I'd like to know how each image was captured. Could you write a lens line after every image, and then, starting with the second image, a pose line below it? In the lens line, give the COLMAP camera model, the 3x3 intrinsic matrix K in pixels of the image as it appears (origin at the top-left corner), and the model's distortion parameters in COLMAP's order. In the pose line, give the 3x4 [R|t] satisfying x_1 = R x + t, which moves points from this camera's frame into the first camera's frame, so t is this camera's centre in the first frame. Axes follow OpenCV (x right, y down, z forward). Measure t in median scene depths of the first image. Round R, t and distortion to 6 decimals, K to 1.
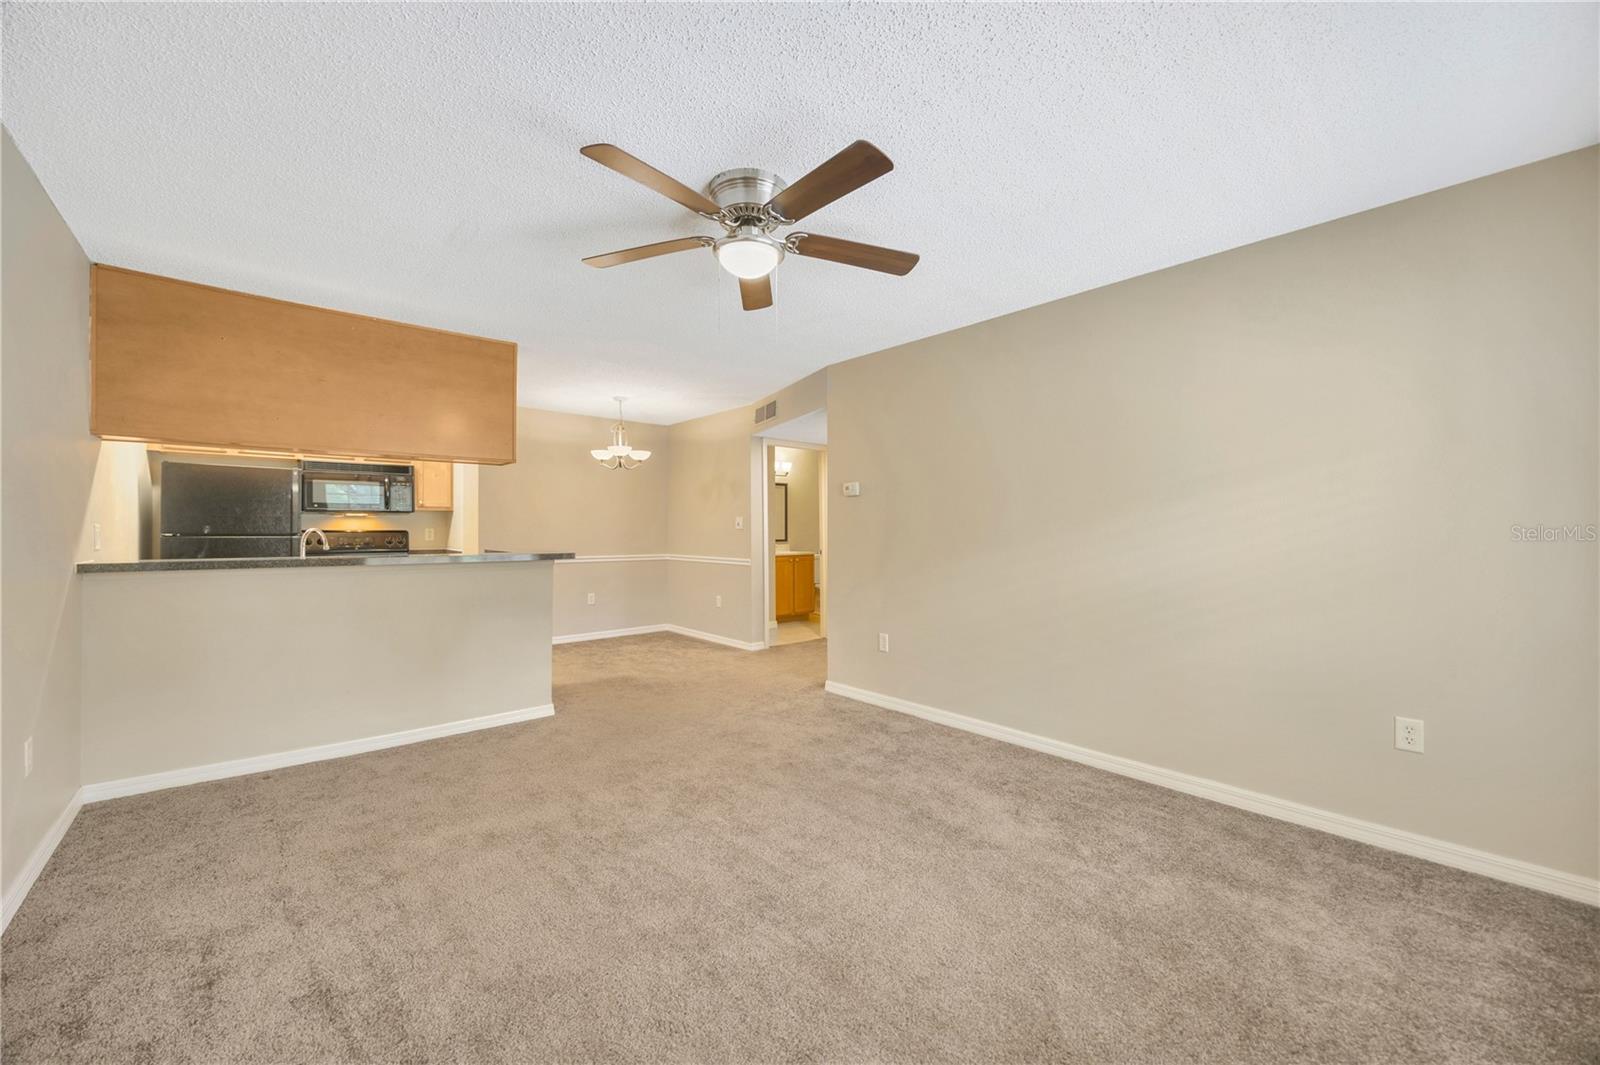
lens RADIAL K [[646.8, 0, 790.8], [0, 646.8, 530.9], [0, 0, 1]] dist [0.022853, -0.000771]
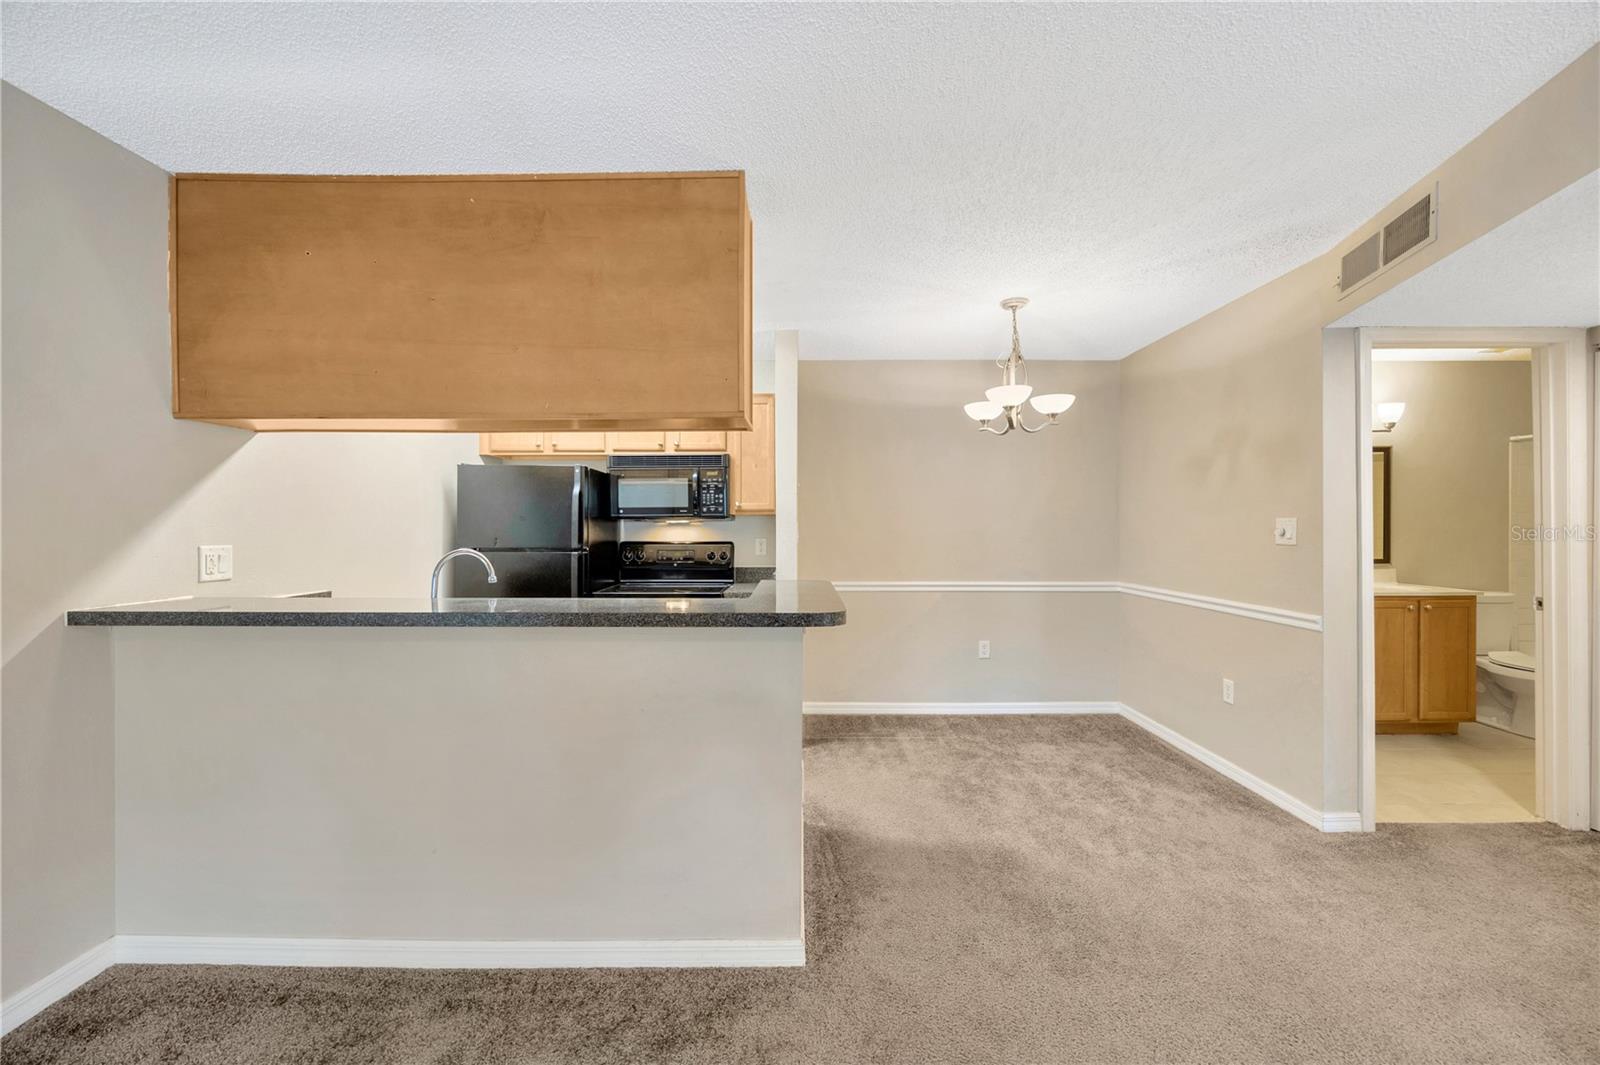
lens RADIAL K [[619.0, 0, 793.6], [0, 619.0, 534.3], [0, 0, 1]] dist [0.000622, -0.000361]
pose [[0.762260, 0.003769, -0.647260, -0.063513], [0.001282, 0.999972, 0.007333, -0.013536], [0.647270, -0.006419, 0.762234, 0.459614]]
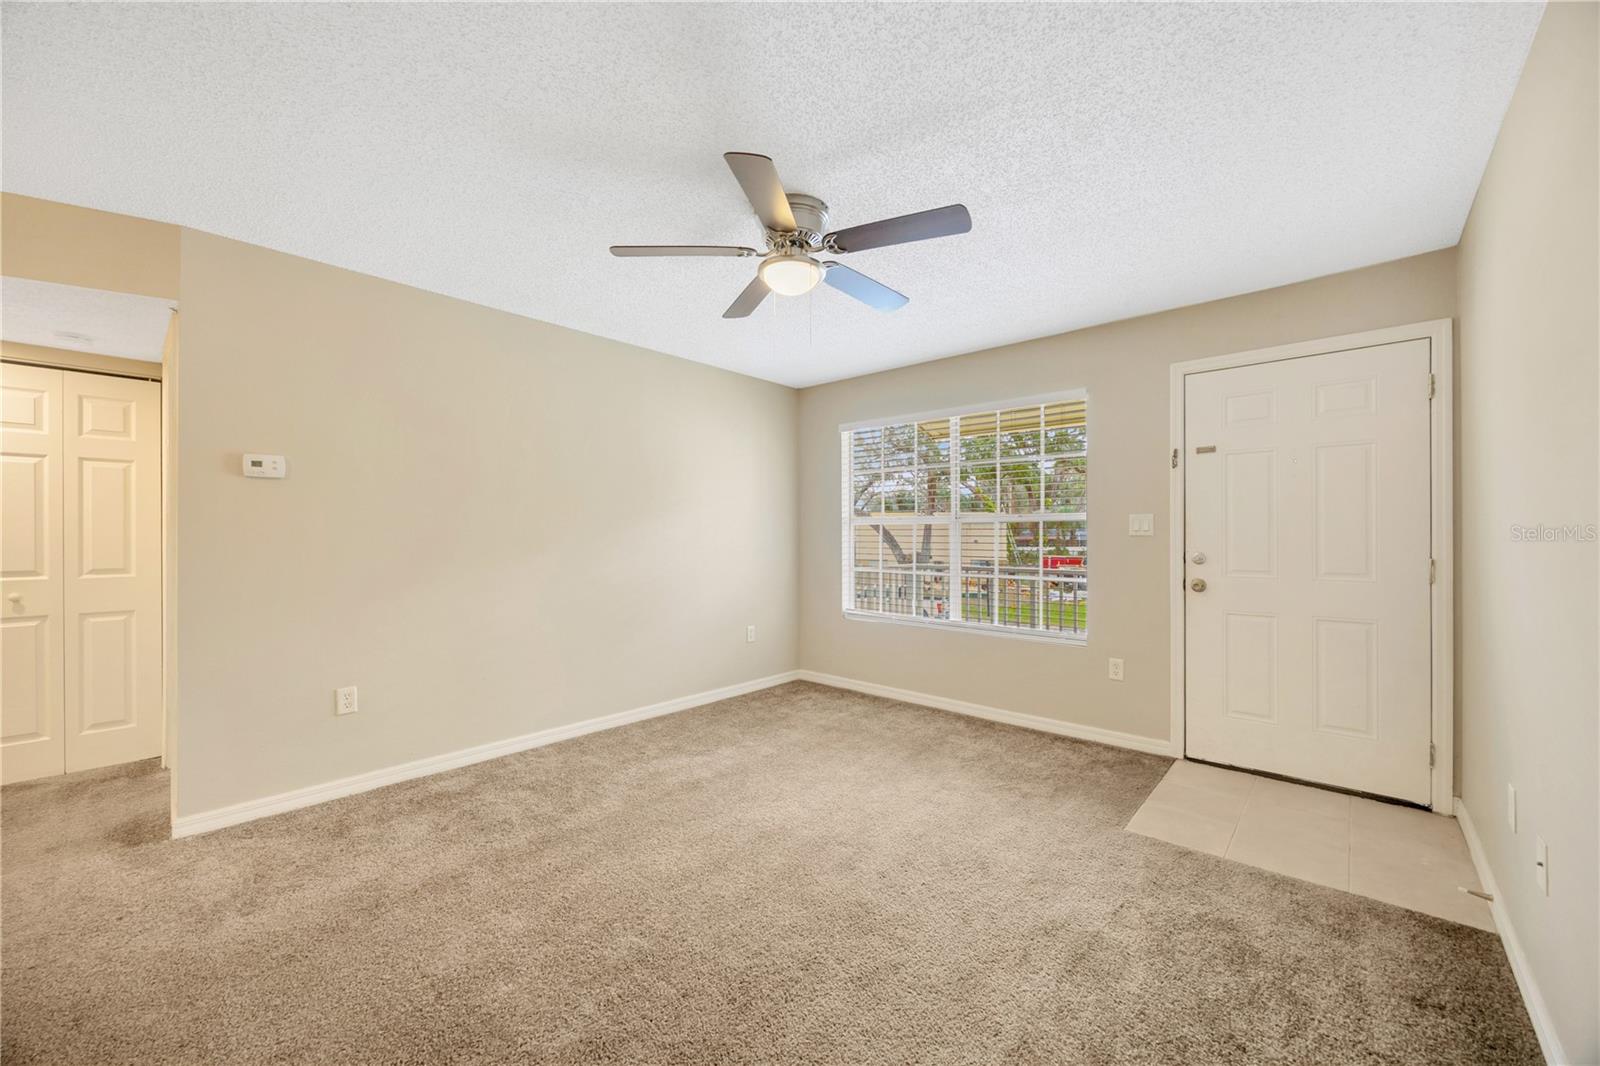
lens RADIAL K [[619.0, 0, 786.7], [0, 619.0, 535.4], [0, 0, 1]] dist [0.000622, -0.000361]
pose [[-0.126876, -0.001240, 0.991918, -0.392488], [-0.000877, 0.999999, 0.001138, -0.001409], [-0.991918, -0.000726, -0.126877, 0.437386]]
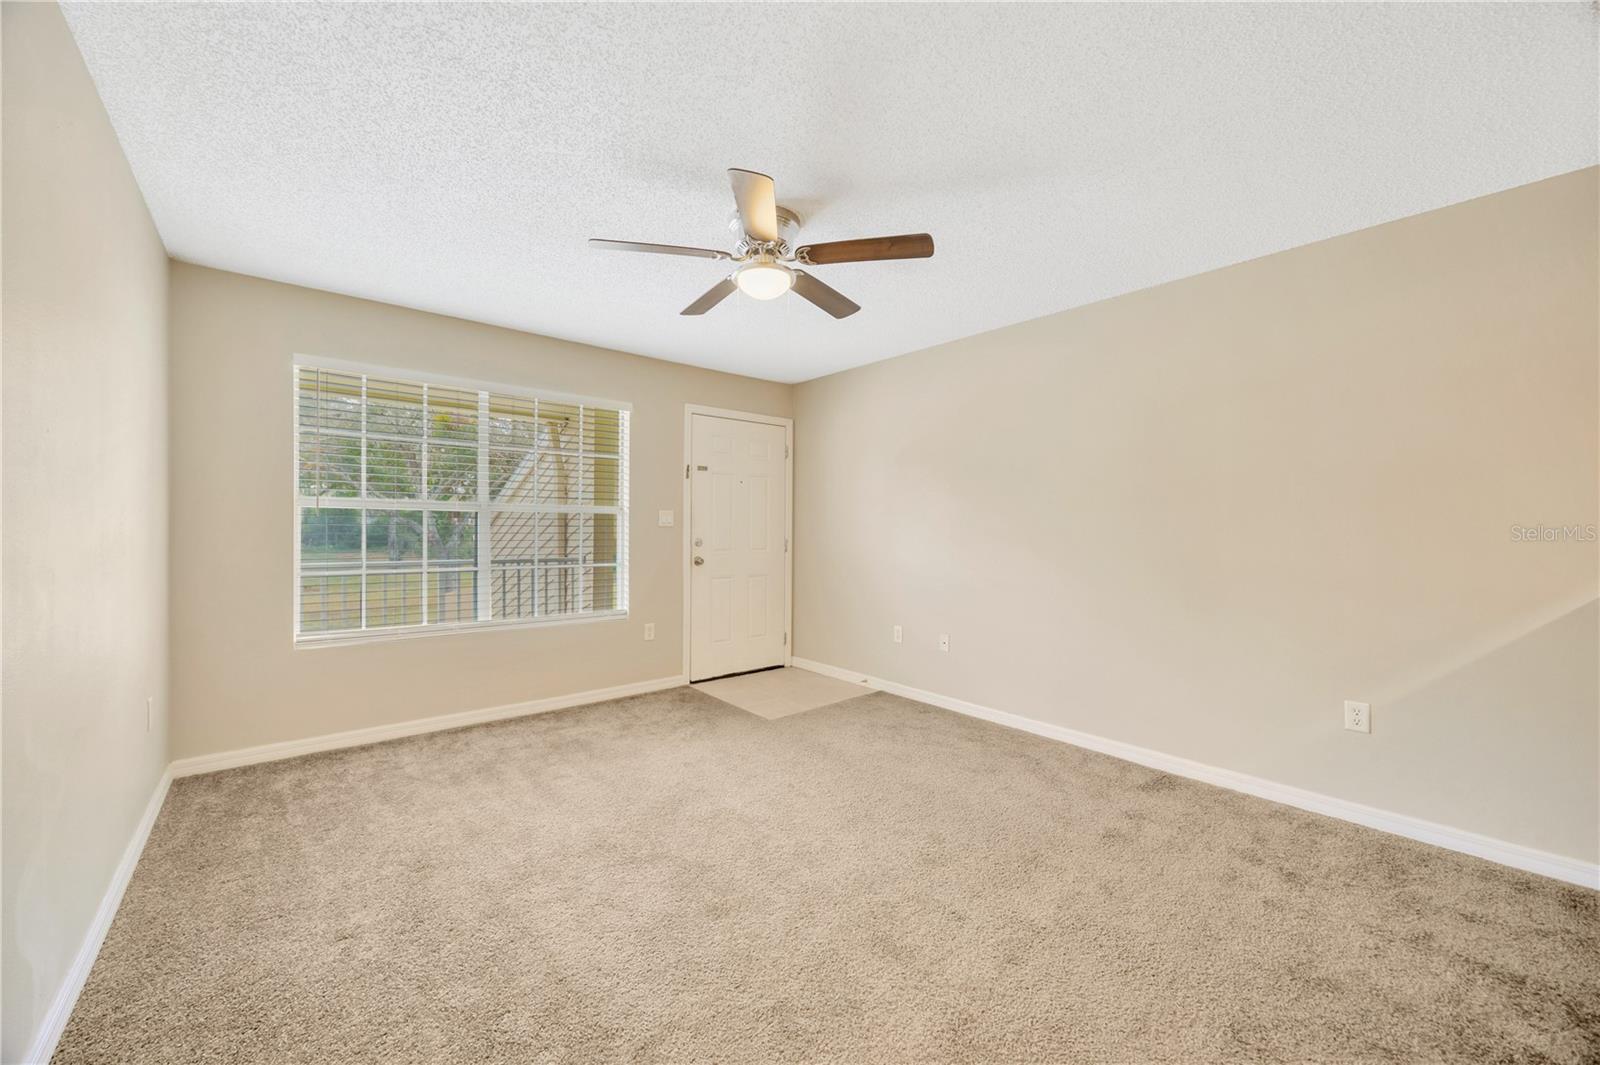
lens RADIAL K [[619.0, 0, 804.4], [0, 619.0, 540.7], [0, 0, 1]] dist [0.000622, -0.000361]
pose [[-0.999975, -0.005936, -0.003862, -0.047448], [-0.006016, 0.999762, 0.020978, -0.000430], [0.003737, 0.021000, -0.999772, 0.782516]]
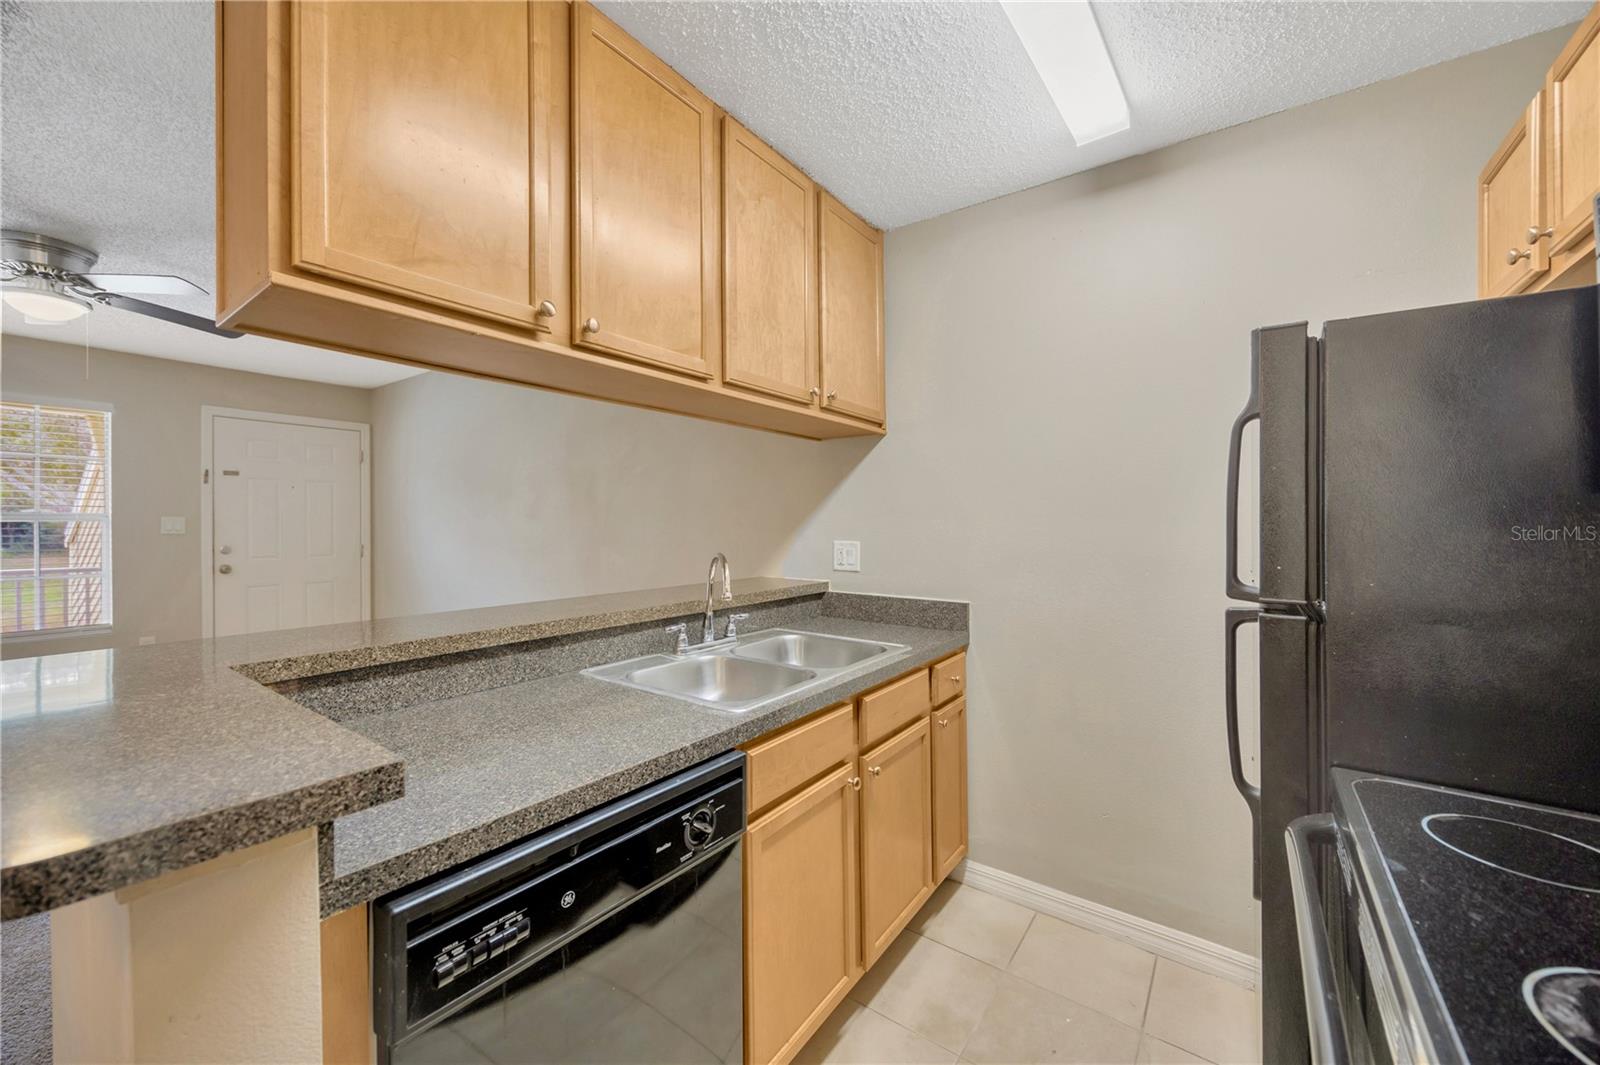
lens RADIAL K [[619.0, 0, 812.9], [0, 619.0, 522.6], [0, 0, 1]] dist [0.000622, -0.000361]
pose [[-0.968593, -0.006366, -0.248571, -0.406261], [-0.005946, 0.999979, -0.002443, -0.016085], [0.248582, -0.000889, -0.968610, 0.899572]]
